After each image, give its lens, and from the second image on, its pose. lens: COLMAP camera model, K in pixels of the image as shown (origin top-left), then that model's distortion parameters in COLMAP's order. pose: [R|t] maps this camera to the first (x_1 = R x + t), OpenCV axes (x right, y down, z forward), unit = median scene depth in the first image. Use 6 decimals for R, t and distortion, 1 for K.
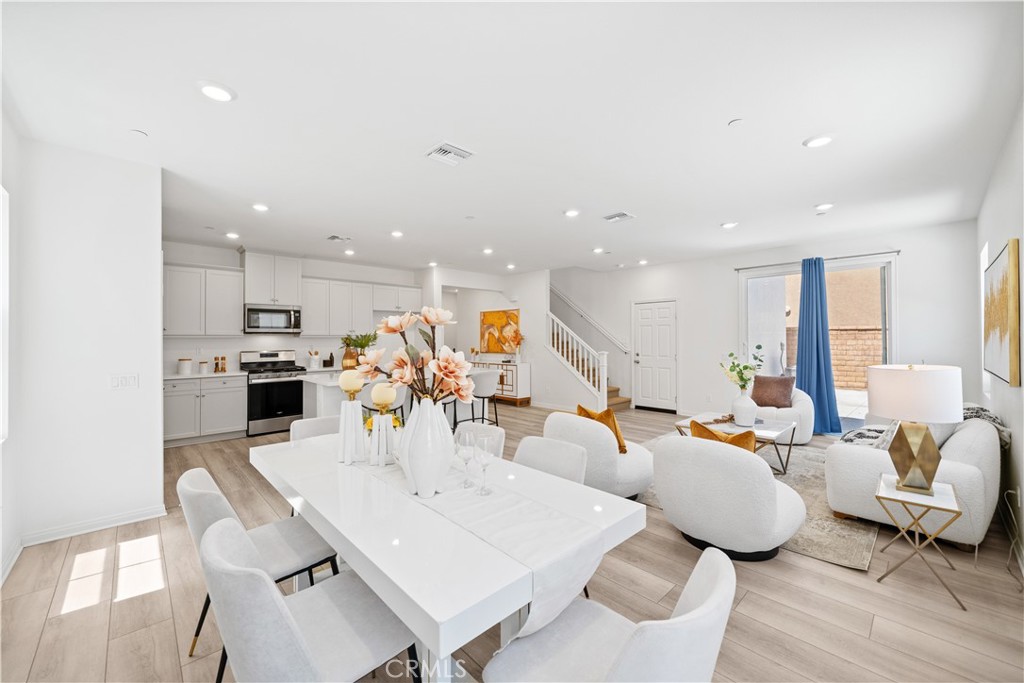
lens RADIAL K [[400.8, 0, 509.7], [0, 400.8, 338.0], [0, 0, 1]] dist [0.000764, 0.000014]
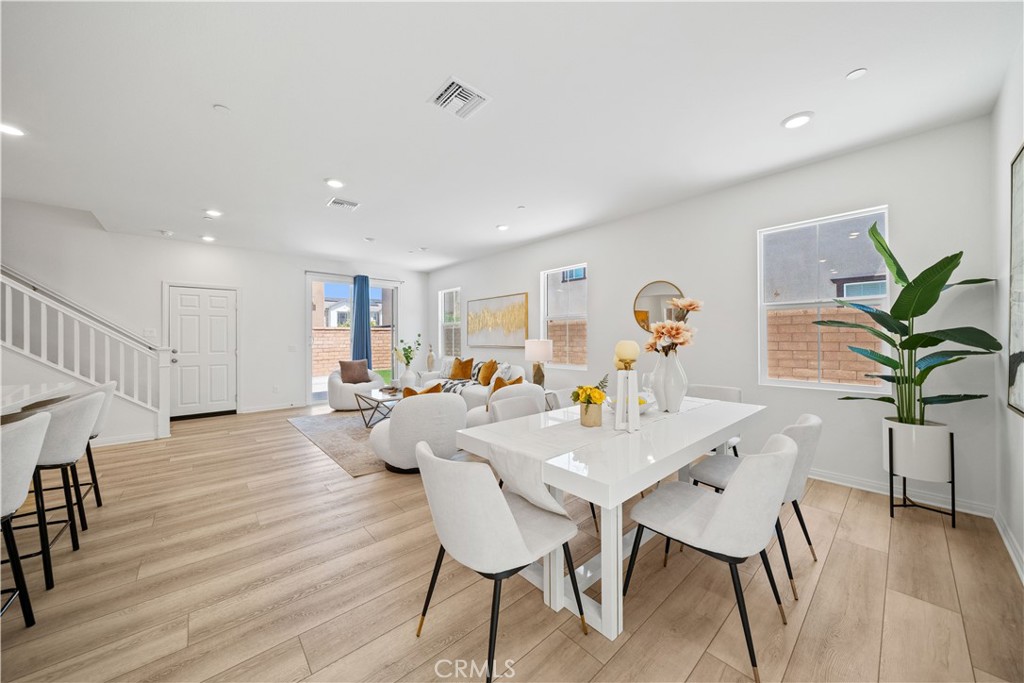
lens RADIAL K [[352.7, 0, 506.7], [0, 352.7, 336.6], [0, 0, 1]] dist [-0.001215, -0.000138]
pose [[0.035509, -0.000174, 0.999369, -0.467133], [0.004483, 0.999990, 0.000014, 0.020618], [-0.999359, 0.004480, 0.035509, 0.445498]]
